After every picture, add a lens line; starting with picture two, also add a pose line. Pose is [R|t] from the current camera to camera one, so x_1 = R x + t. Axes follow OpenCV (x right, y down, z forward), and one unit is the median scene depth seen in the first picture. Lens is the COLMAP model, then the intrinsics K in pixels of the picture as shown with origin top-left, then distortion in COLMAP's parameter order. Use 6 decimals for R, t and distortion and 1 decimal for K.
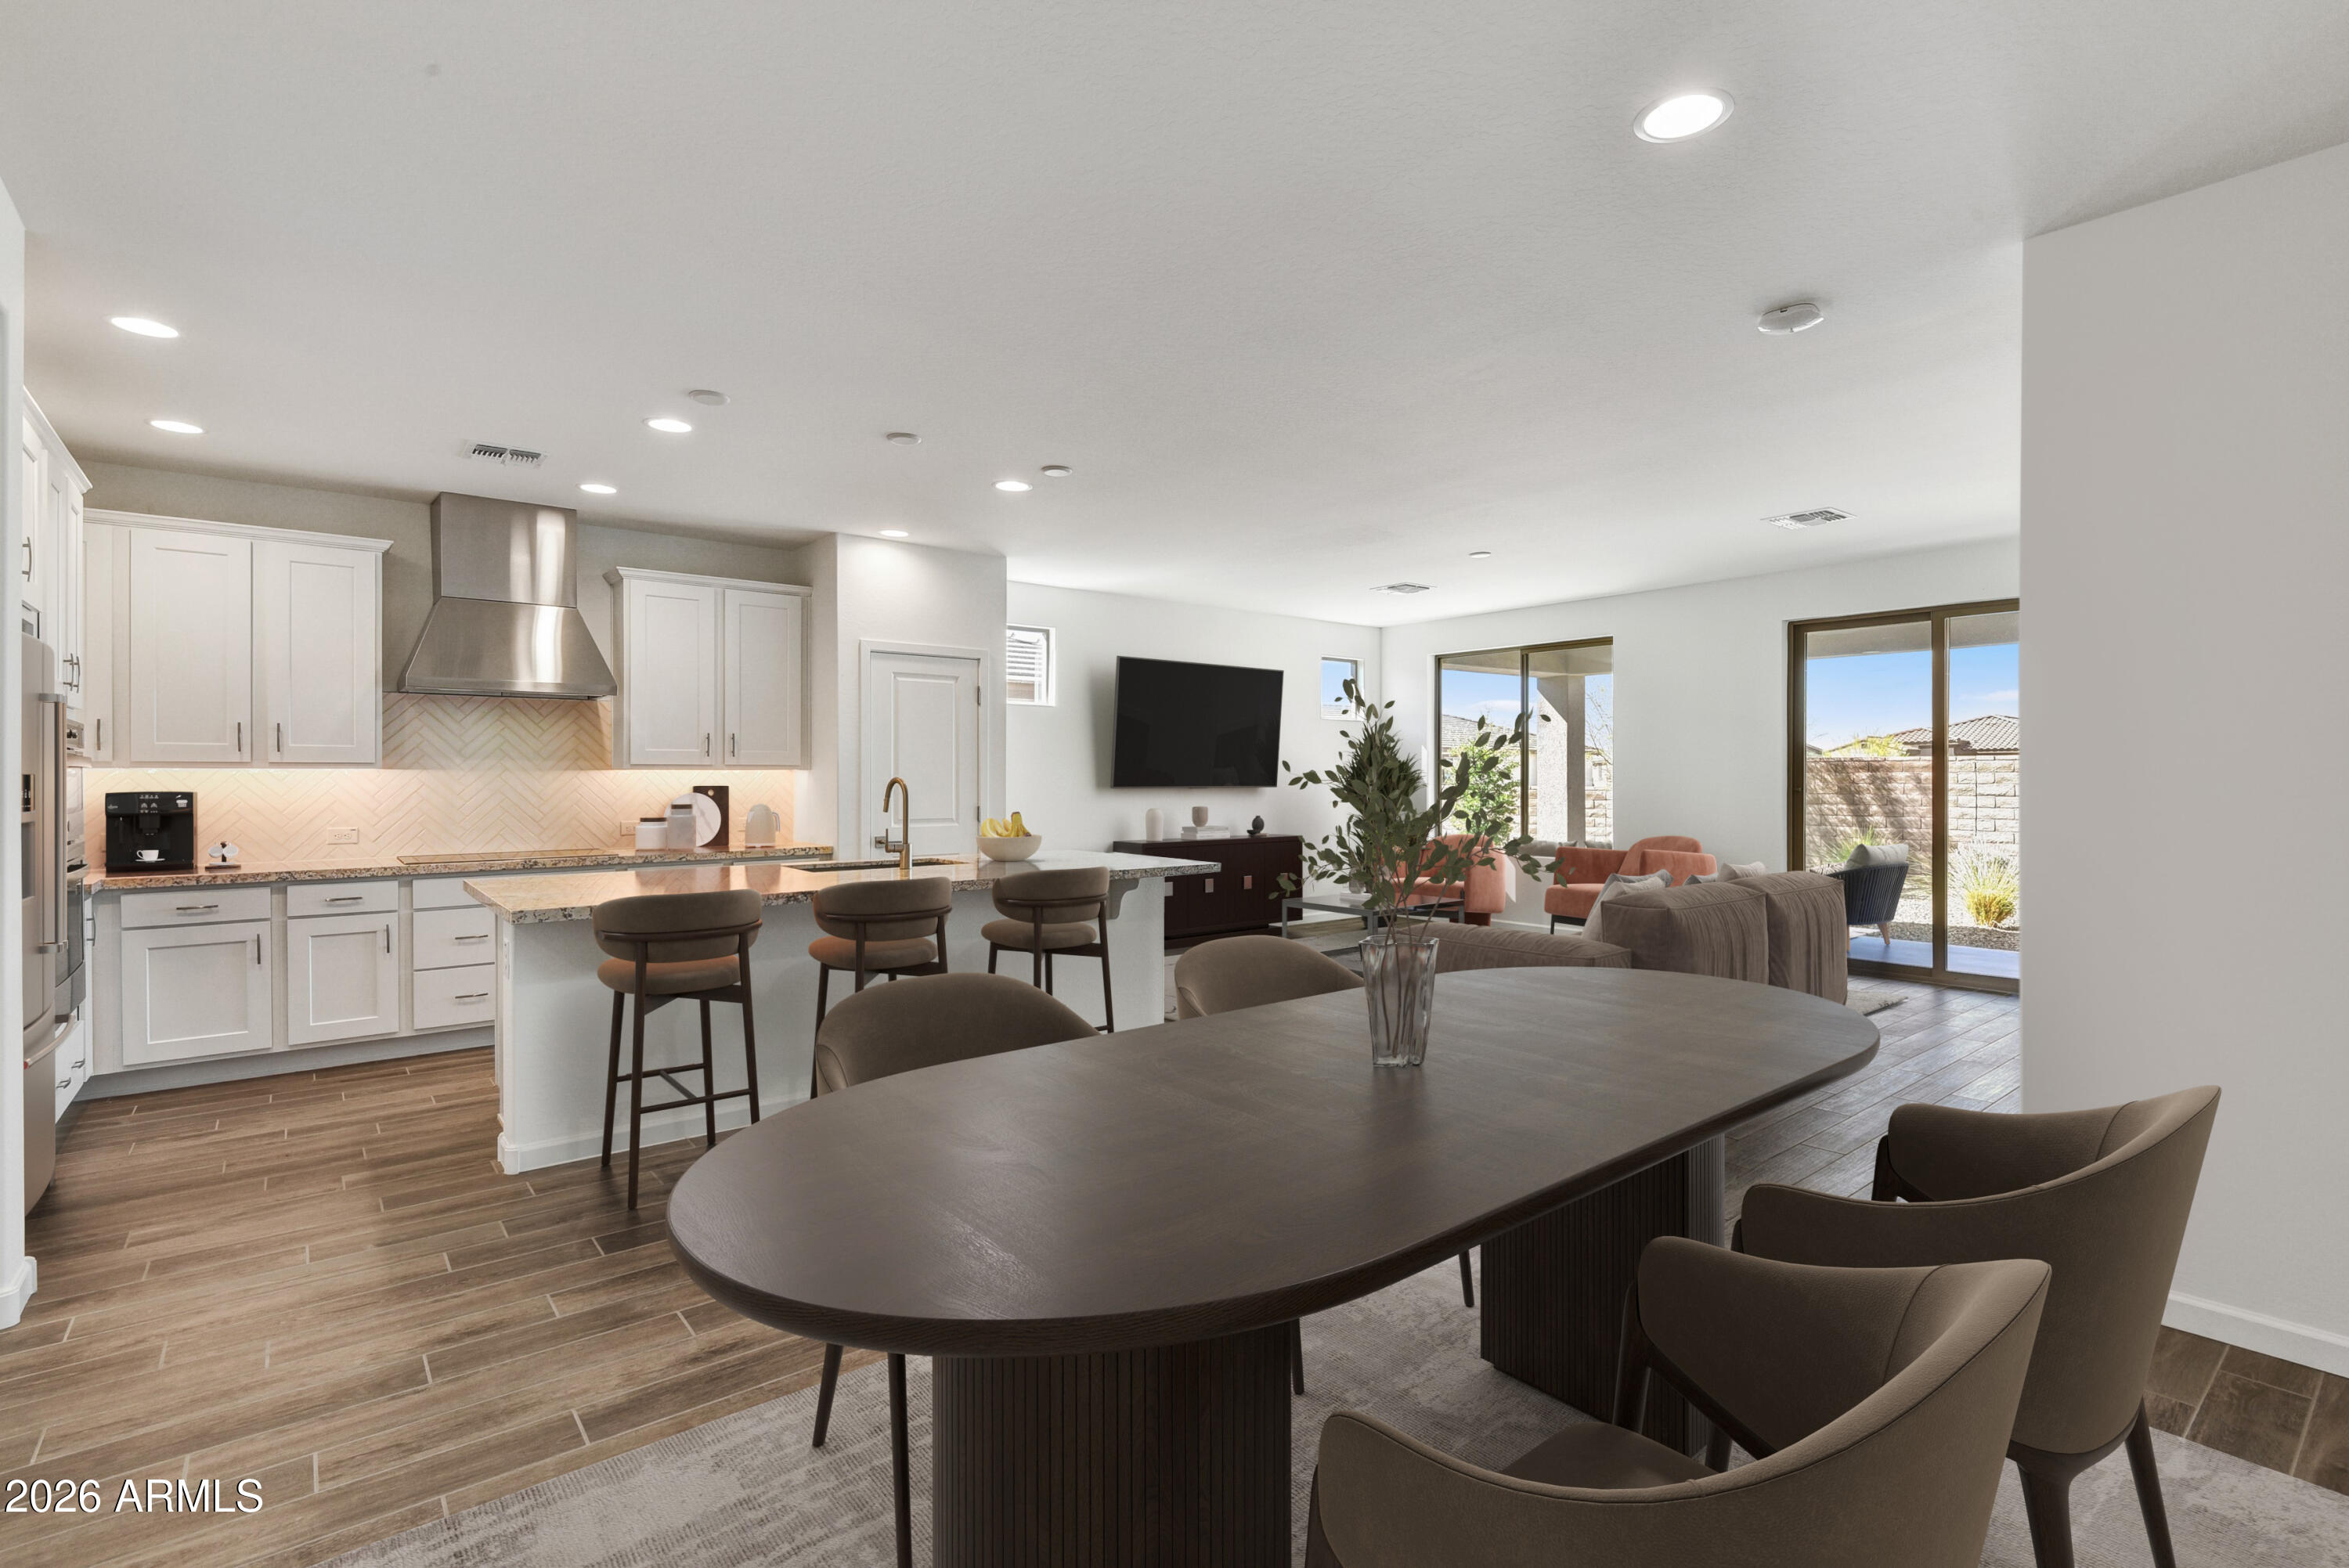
lens RADIAL K [[1081.4, 0, 1170.6], [0, 1081.4, 772.6], [0, 0, 1]] dist [0.003203, -0.005762]
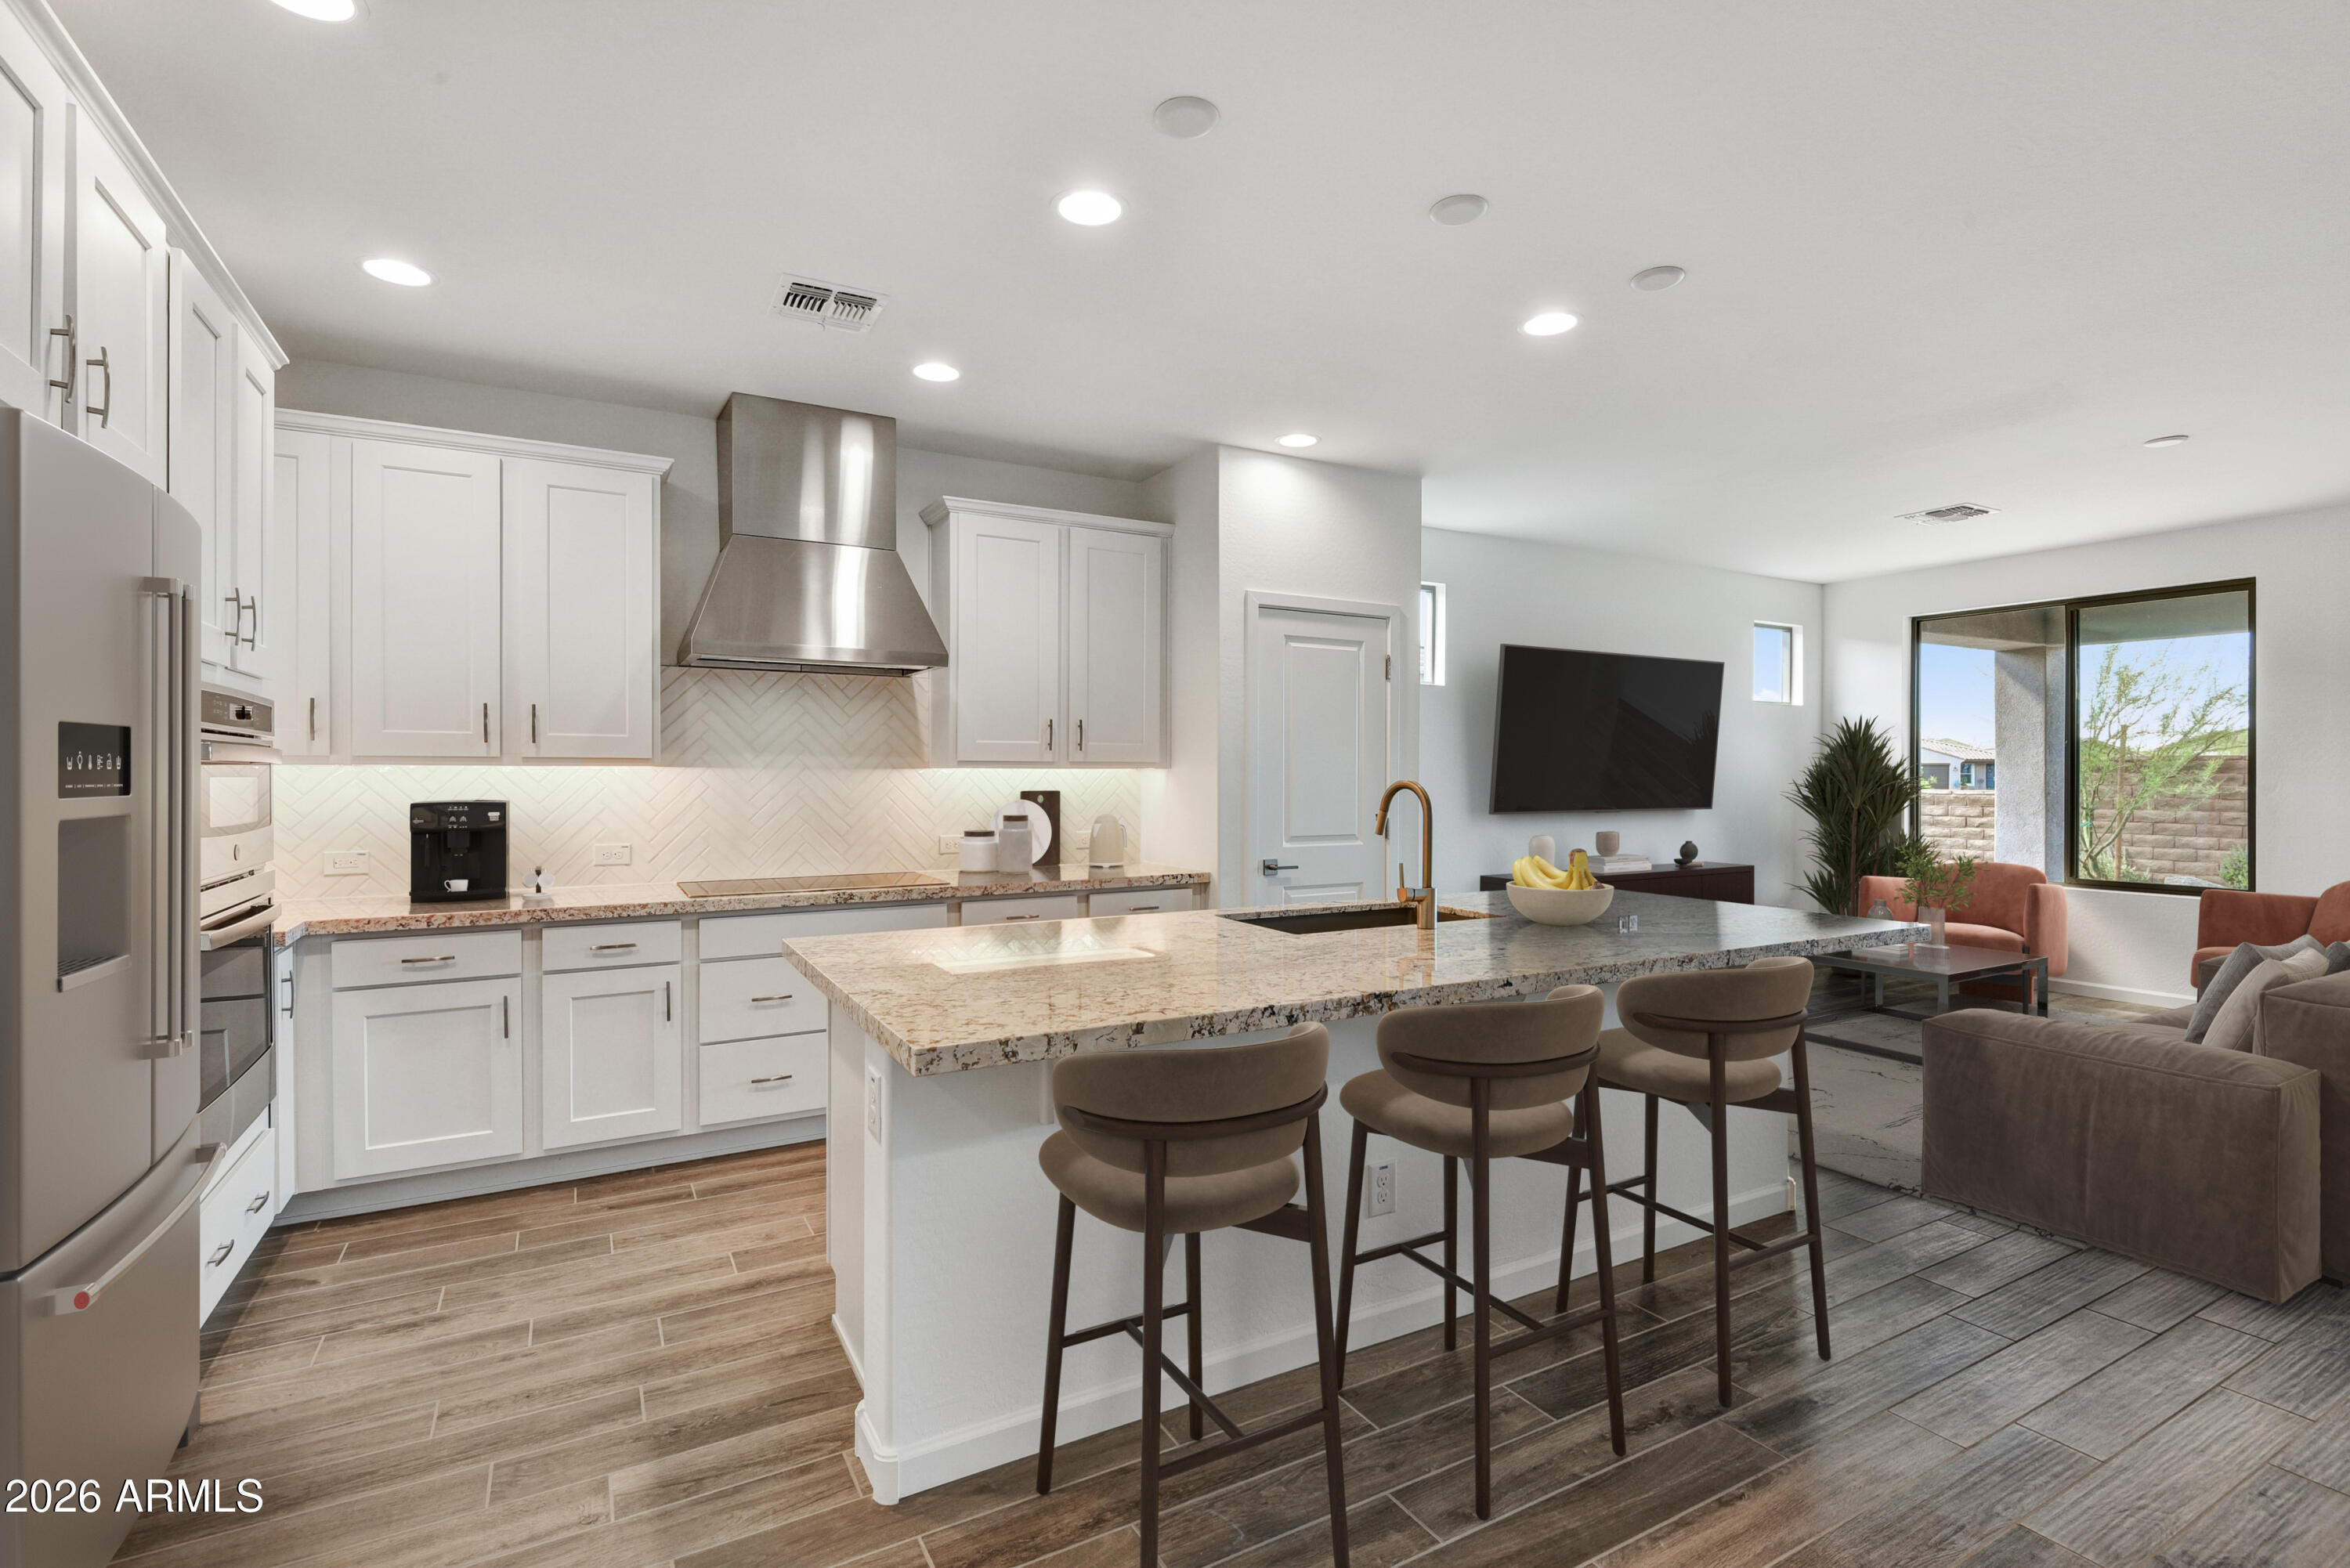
lens RADIAL K [[1081.9, 0, 1178.5], [0, 1081.9, 772.8], [0, 0, 1]] dist [0.003203, -0.005762]
pose [[0.985253, 0.000919, -0.171103, -0.236778], [-0.000998, 0.999999, -0.000378, 0.000709], [0.171103, 0.000543, 0.985253, 0.310105]]
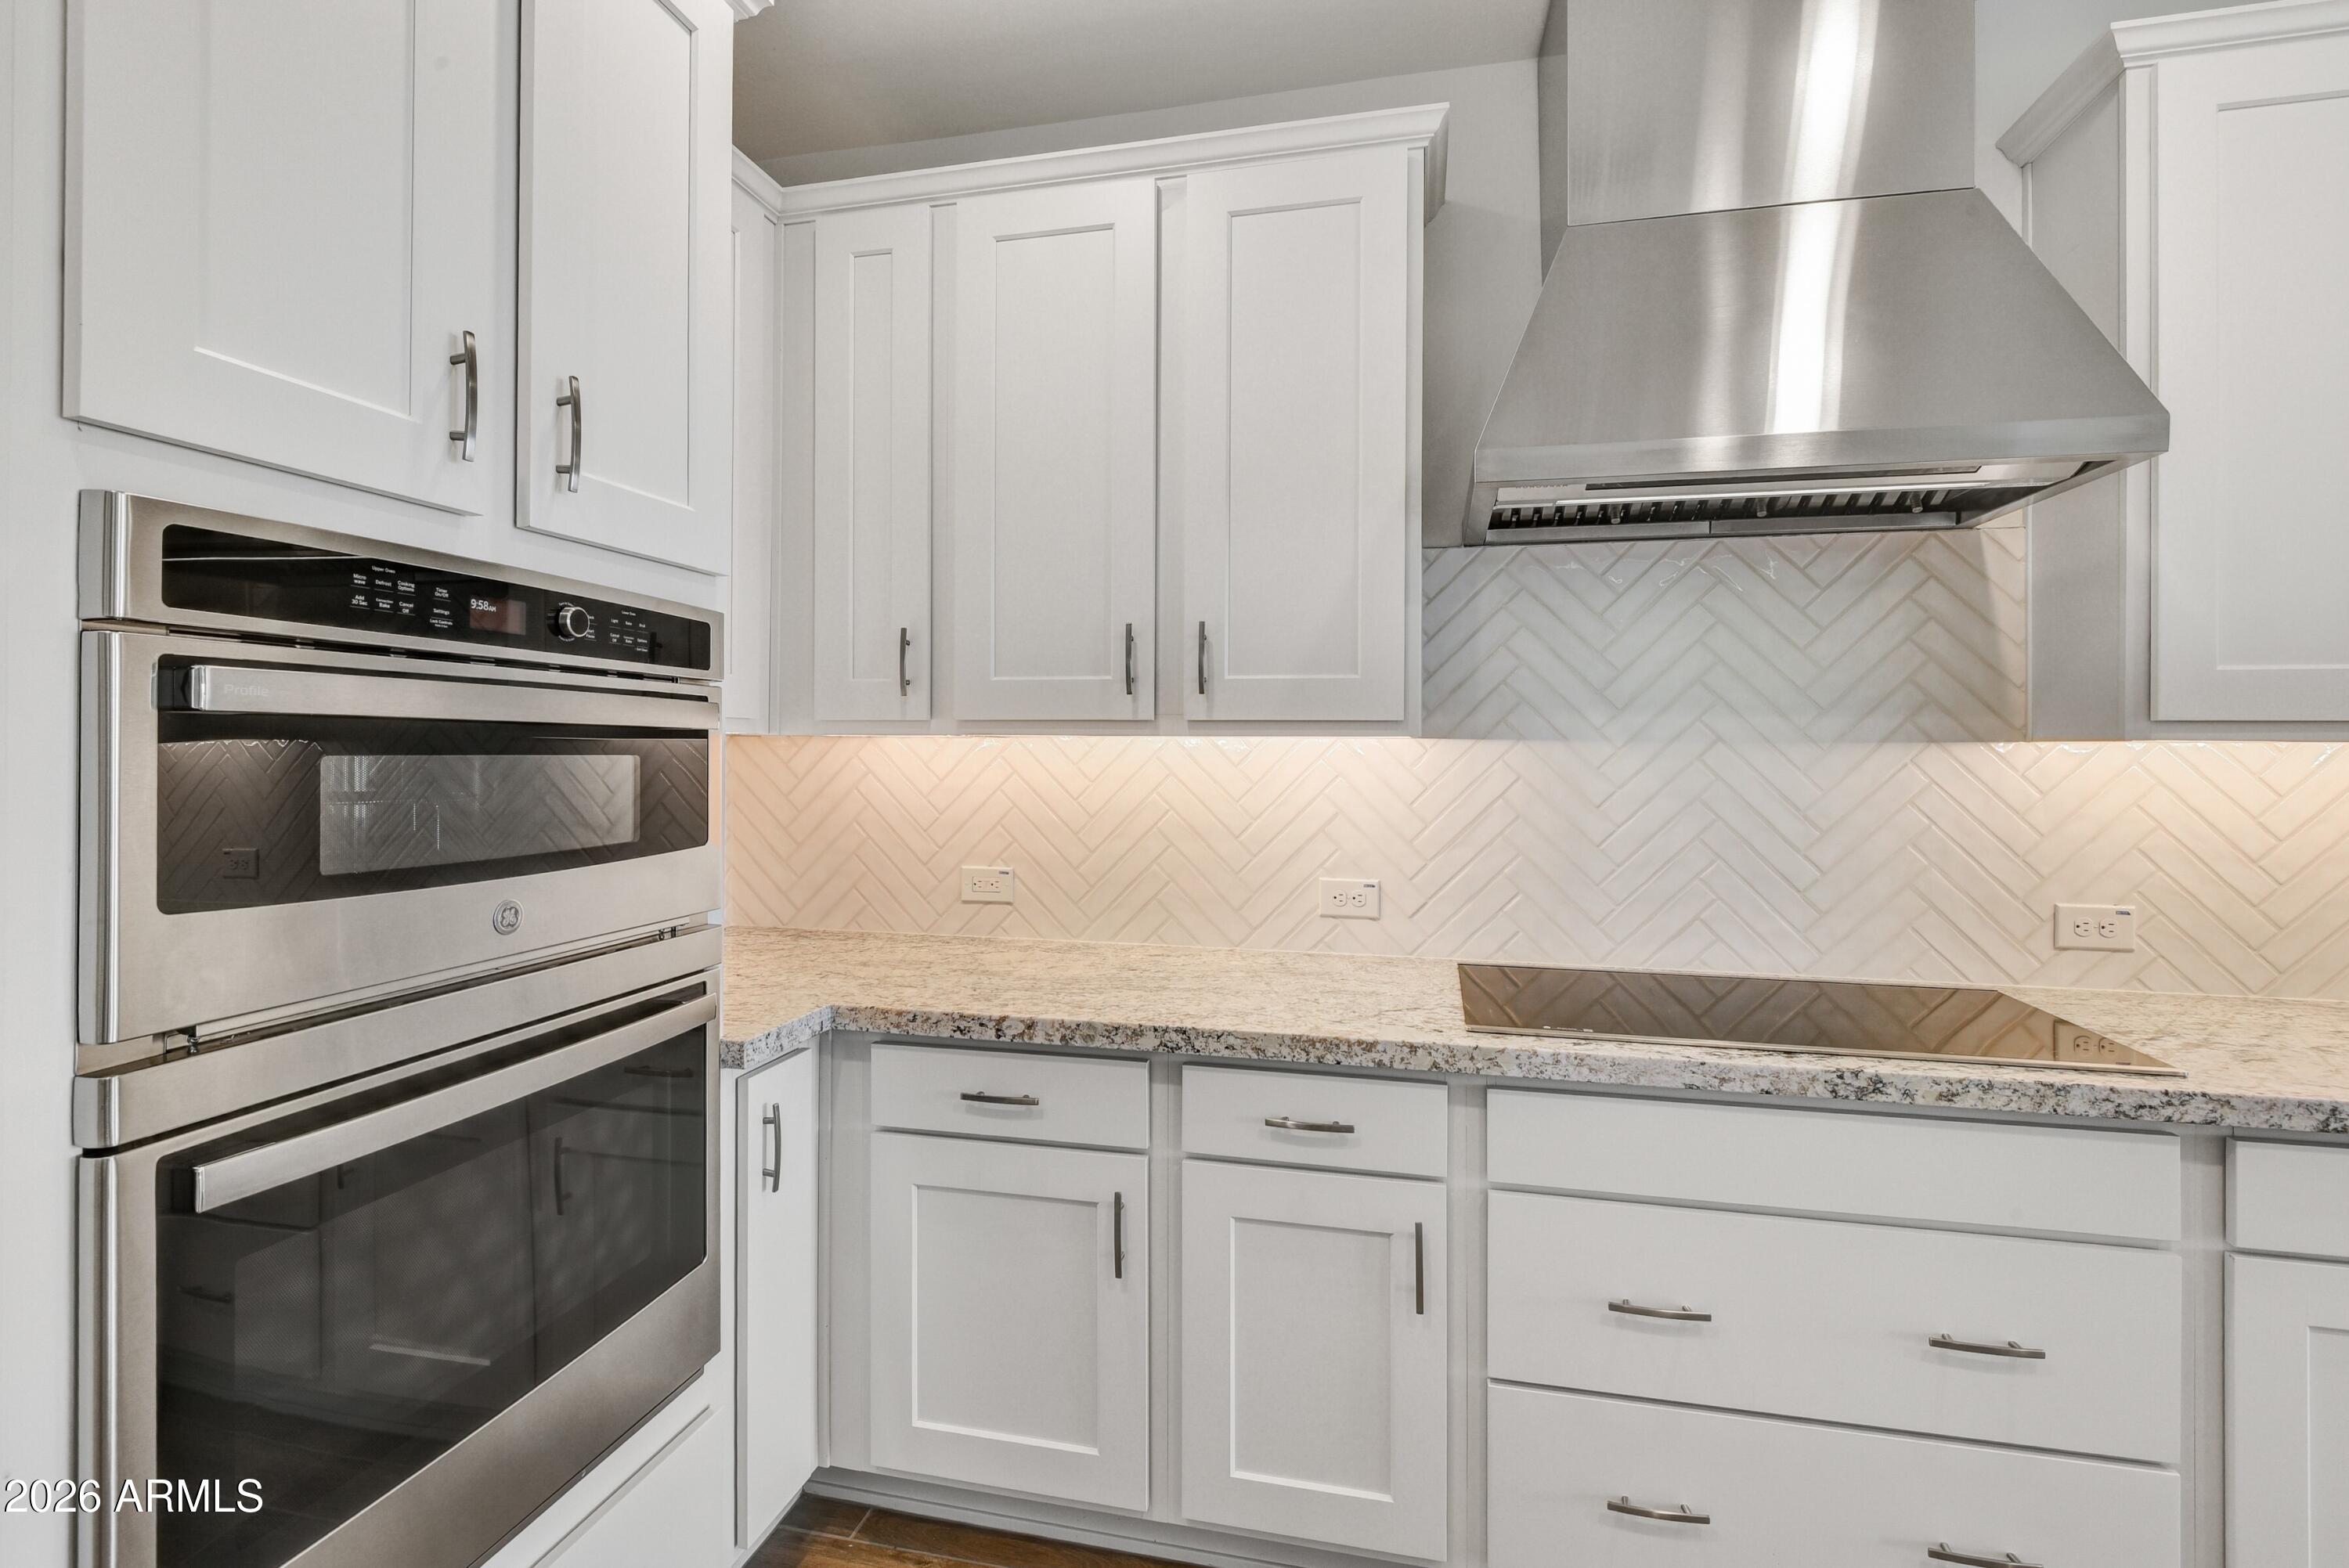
lens RADIAL K [[1081.4, 0, 1171.3], [0, 1081.4, 746.3], [0, 0, 1]] dist [0.003203, -0.005762]
pose [[0.608545, 0.000824, -0.793519, -0.461105], [-0.004938, 0.999984, -0.002749, 0.001043], [0.793504, 0.005591, 0.608540, 0.669223]]
